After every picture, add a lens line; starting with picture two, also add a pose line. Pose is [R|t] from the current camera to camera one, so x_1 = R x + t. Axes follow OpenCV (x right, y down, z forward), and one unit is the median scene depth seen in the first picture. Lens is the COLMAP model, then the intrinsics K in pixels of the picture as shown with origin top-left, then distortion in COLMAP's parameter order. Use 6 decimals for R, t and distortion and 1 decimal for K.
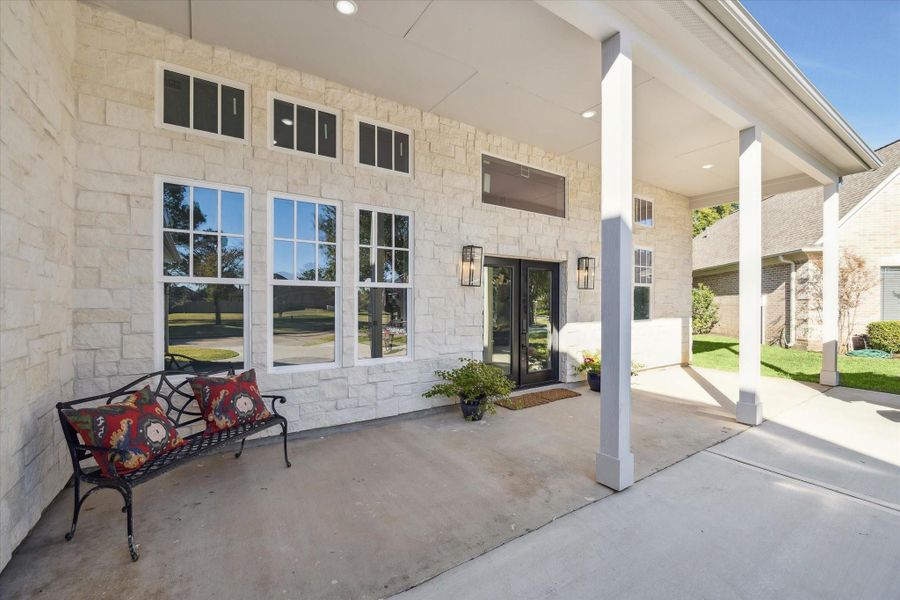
lens RADIAL K [[365.9, 0, 447.3], [0, 365.9, 301.7], [0, 0, 1]] dist [0.001086, -0.000166]
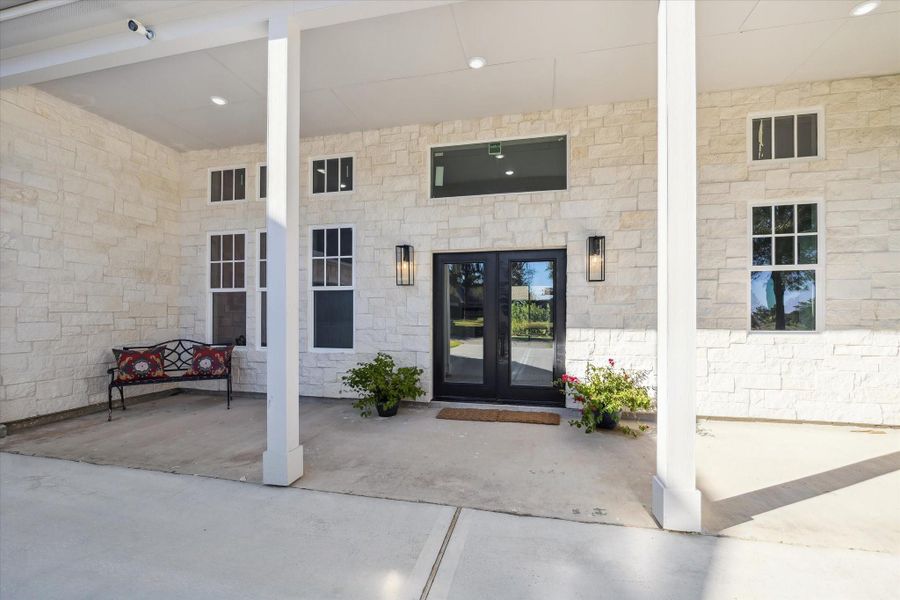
lens RADIAL K [[380.3, 0, 454.6], [0, 380.3, 307.3], [0, 0, 1]] dist [-0.005991, 0.000510]
pose [[0.704027, -0.006126, -0.710147, 1.084091], [0.002320, 0.999977, -0.006326, 0.028515], [0.710170, 0.002806, 0.704025, 0.435906]]
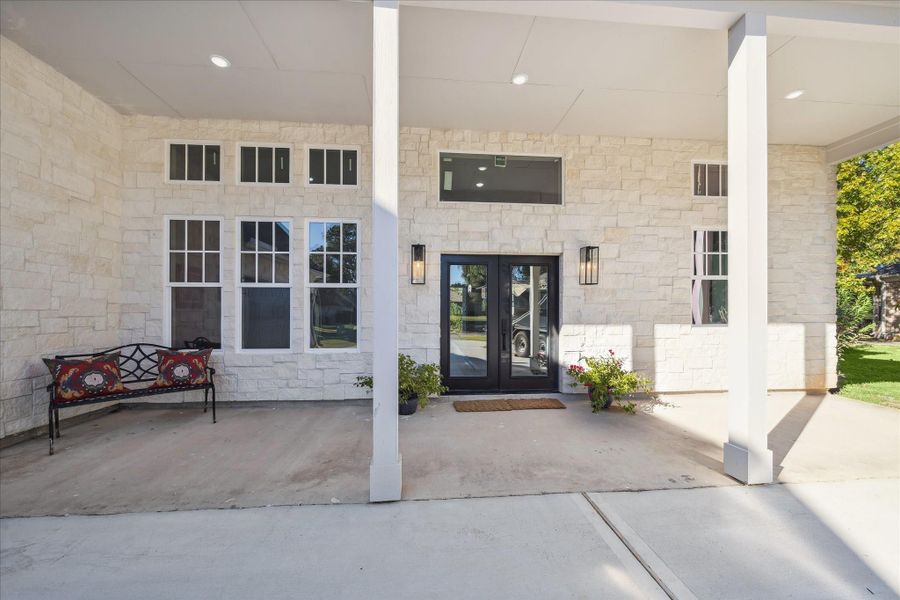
lens RADIAL K [[344.3, 0, 452.4], [0, 344.3, 305.7], [0, 0, 1]] dist [0.001553, -0.000364]
pose [[0.885309, -0.003416, -0.464990, 0.718250], [0.000210, 0.999976, -0.006947, 0.028604], [0.465003, 0.006053, 0.885289, 0.233881]]
